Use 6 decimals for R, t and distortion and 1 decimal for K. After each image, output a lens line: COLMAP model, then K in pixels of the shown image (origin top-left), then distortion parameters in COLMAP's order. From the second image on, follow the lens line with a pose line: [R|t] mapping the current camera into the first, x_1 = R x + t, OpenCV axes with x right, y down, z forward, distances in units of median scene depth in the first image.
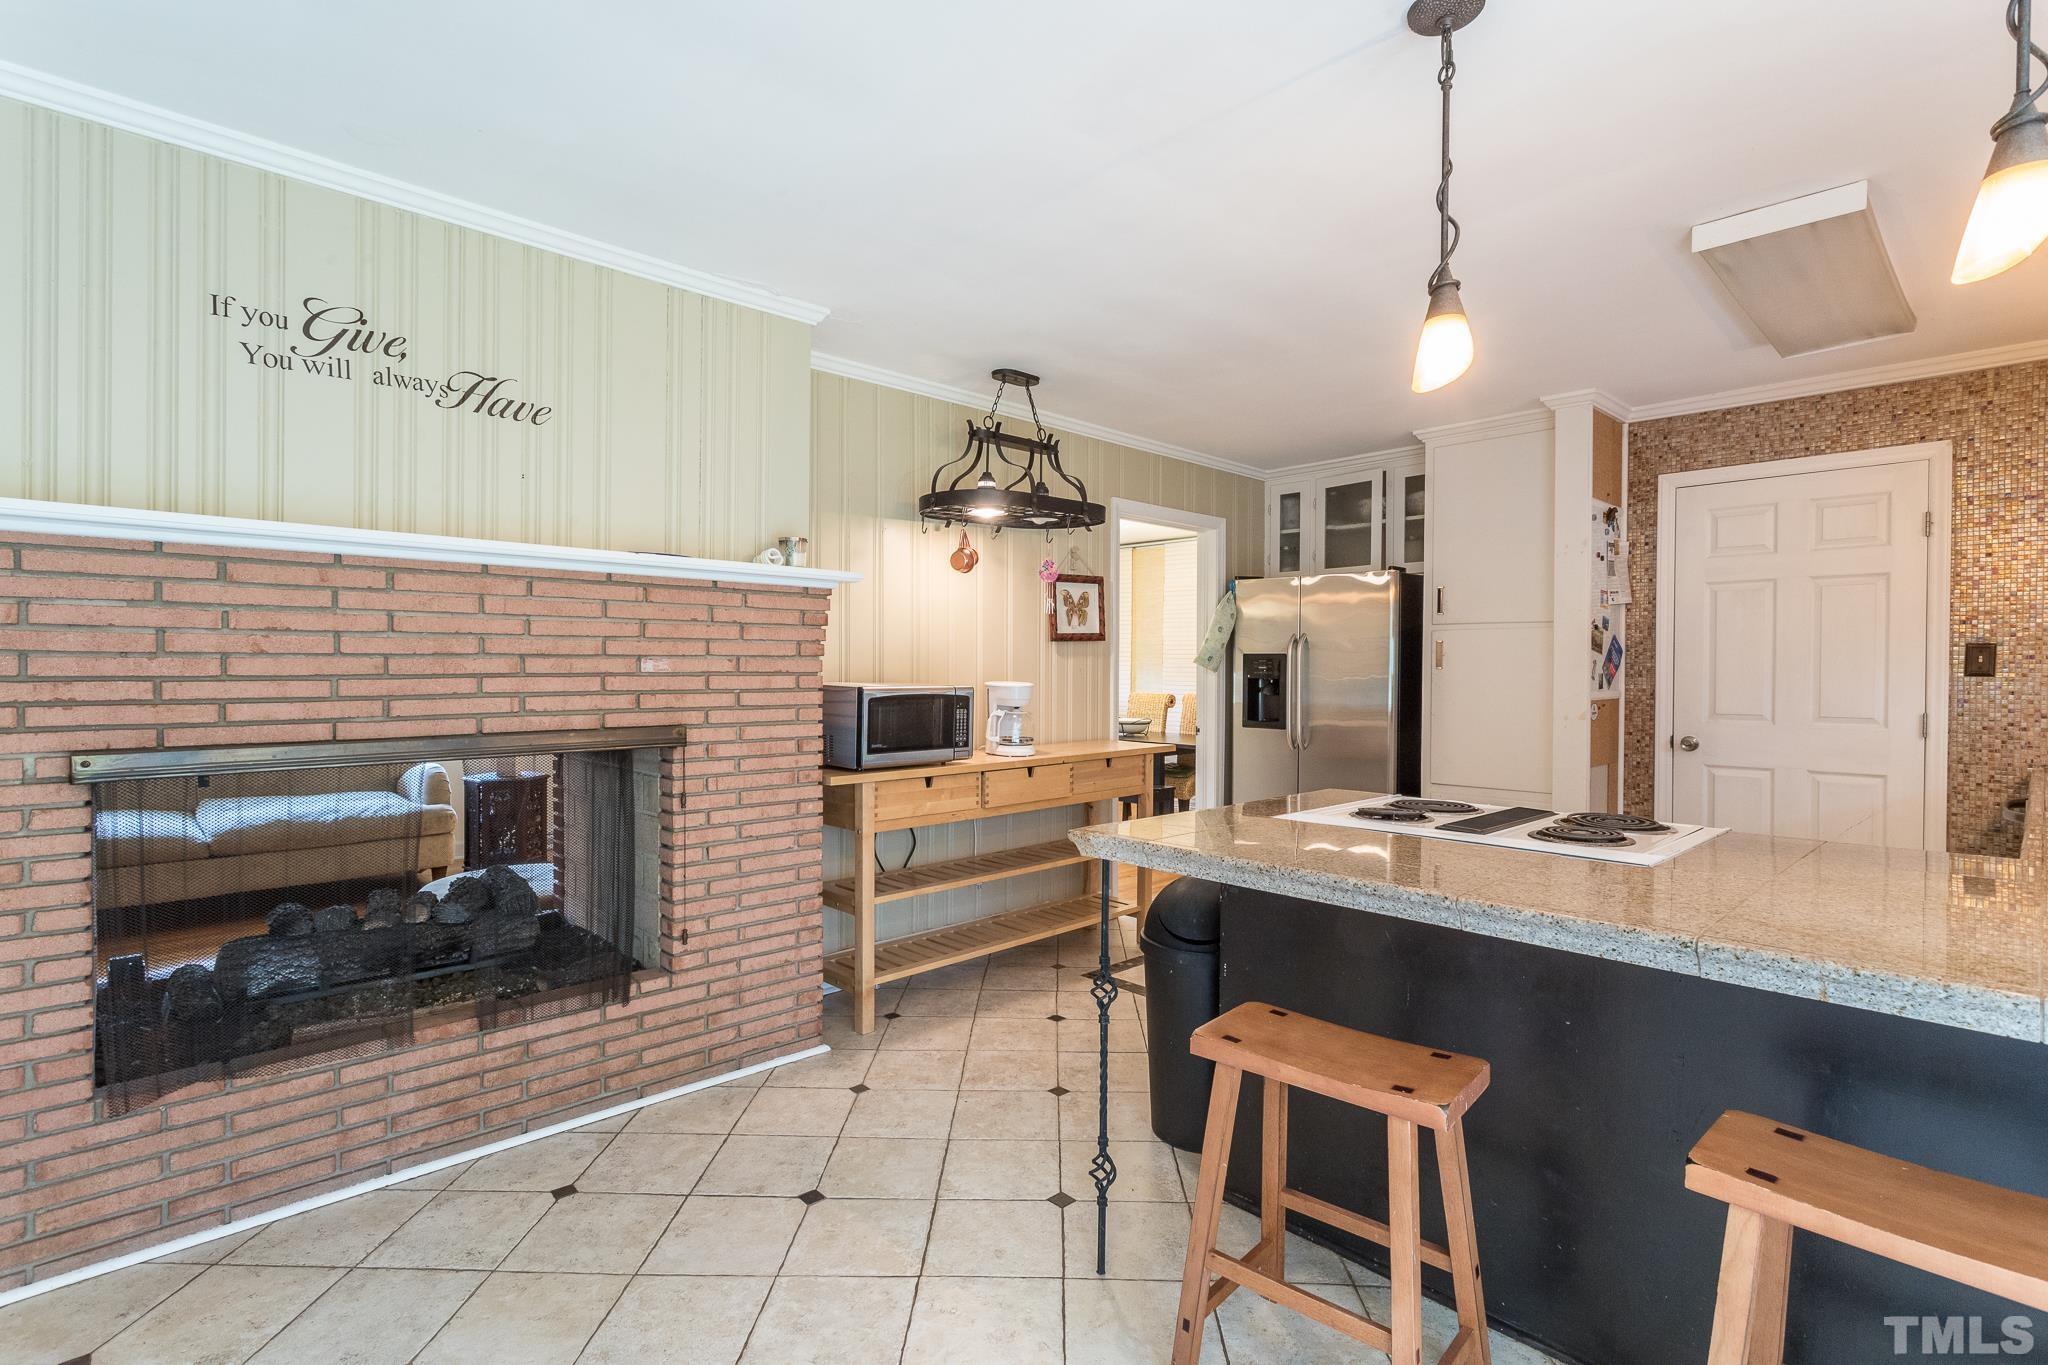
lens RADIAL K [[970.6, 0, 1024.0], [0, 970.6, 682.5], [0, 0, 1]] dist [0.000147, 0.000871]
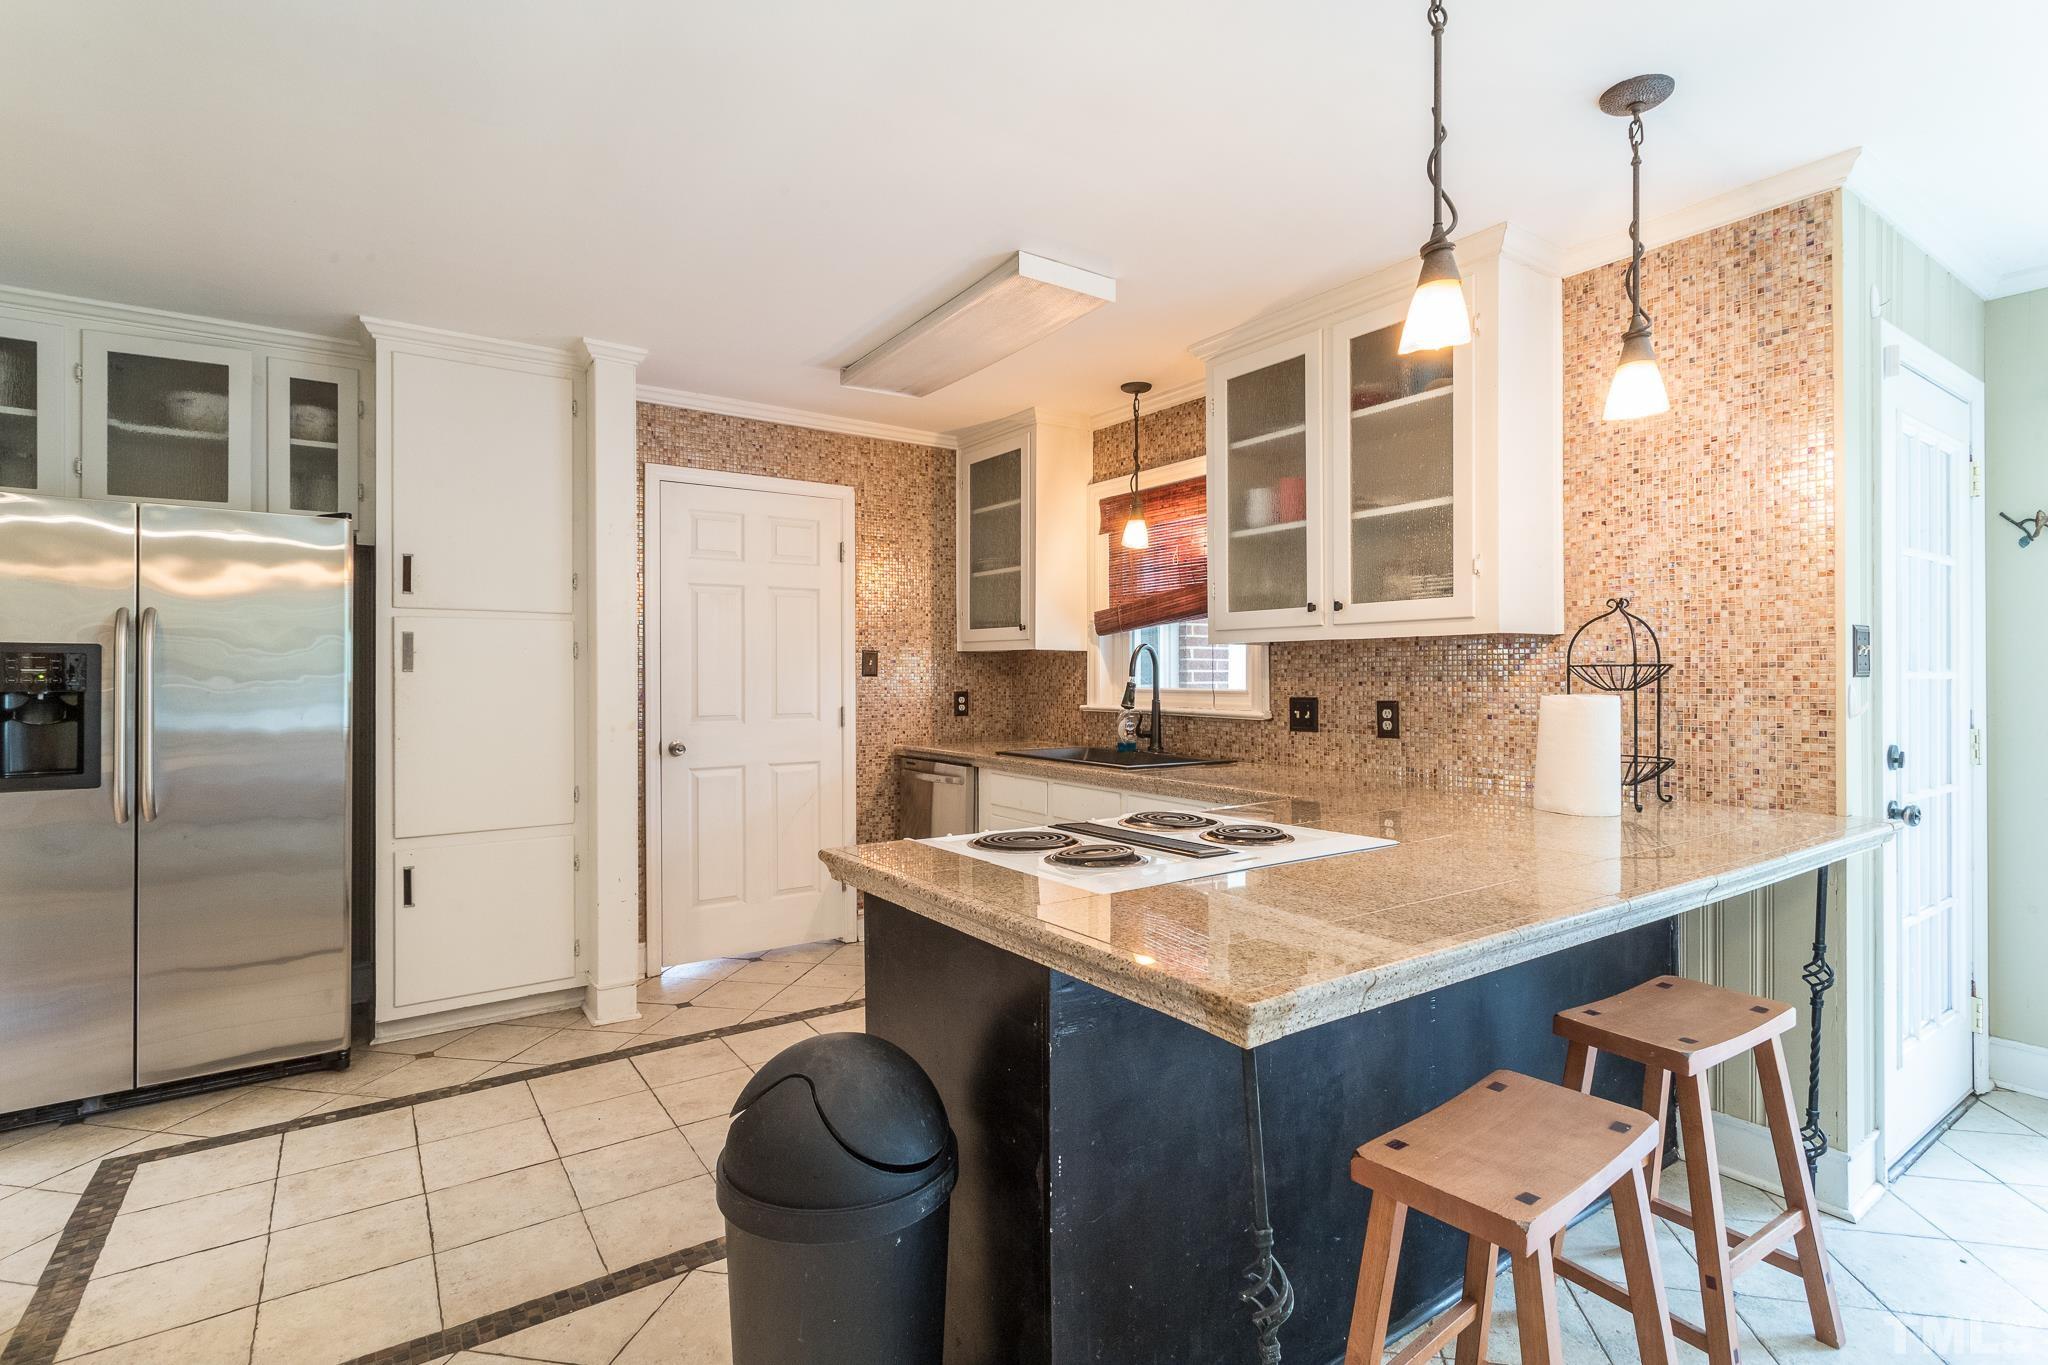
lens RADIAL K [[976.9, 0, 1024.8], [0, 976.9, 673.8], [0, 0, 1]] dist [0.002642, 0.001724]
pose [[0.156402, -0.004357, 0.987684, -0.307060], [0.017673, 0.999843, 0.001612, -0.009561], [-0.987535, 0.017204, 0.156454, 0.711013]]
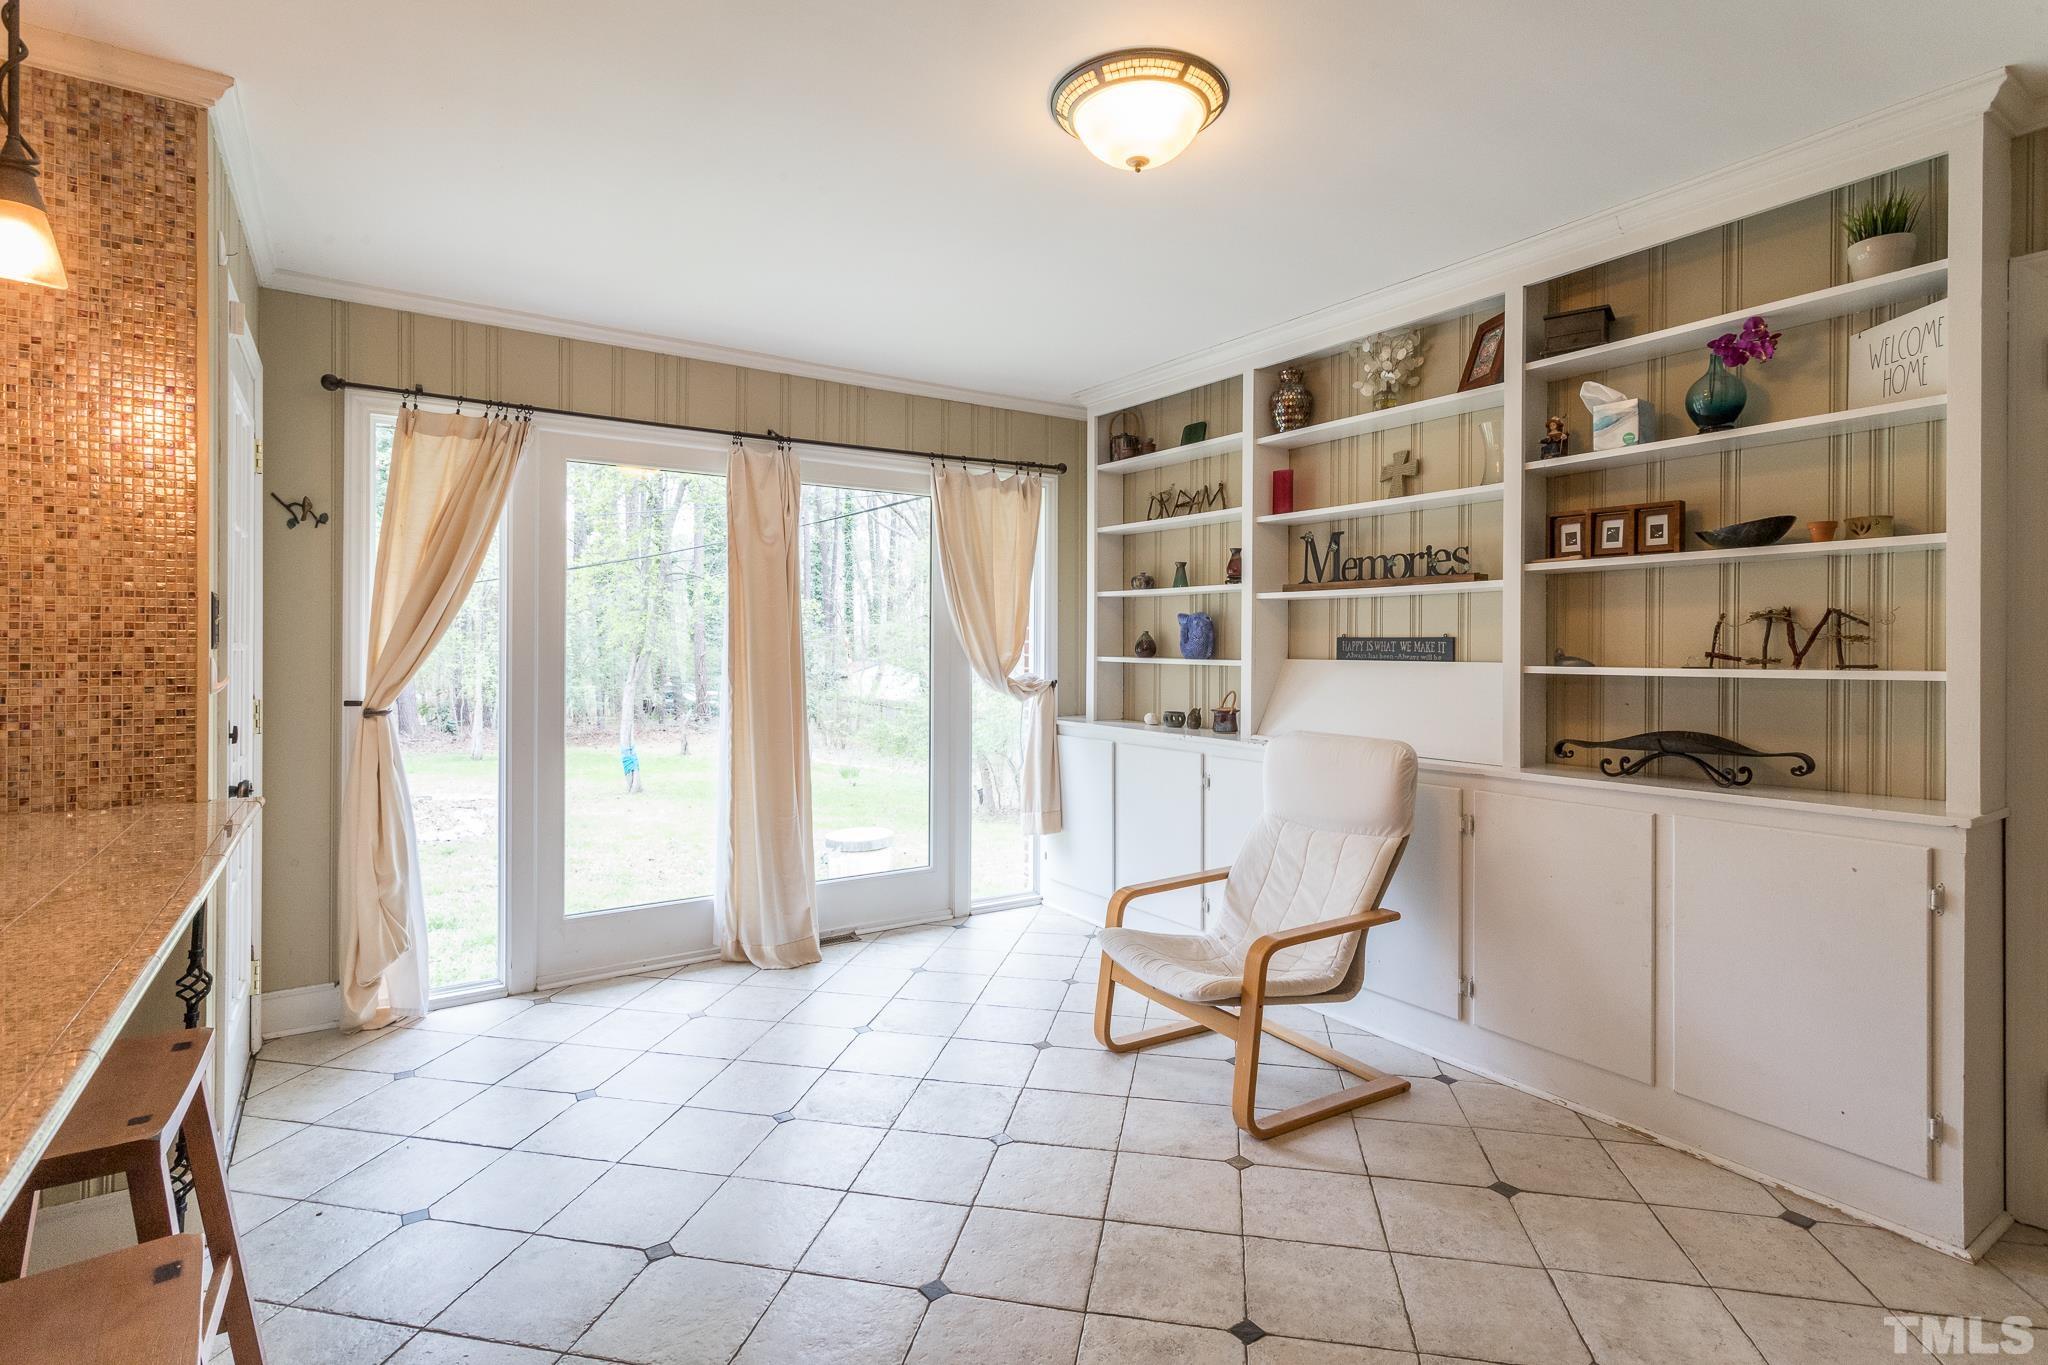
lens RADIAL K [[985.1, 0, 1020.9], [0, 985.1, 644.4], [0, 0, 1]] dist [0.002489, 0.001244]
pose [[-0.984127, -0.008172, 0.177275, -0.147948], [-0.006061, 0.999904, 0.012450, -0.009786], [-0.177360, 0.011178, -0.984083, 0.784505]]
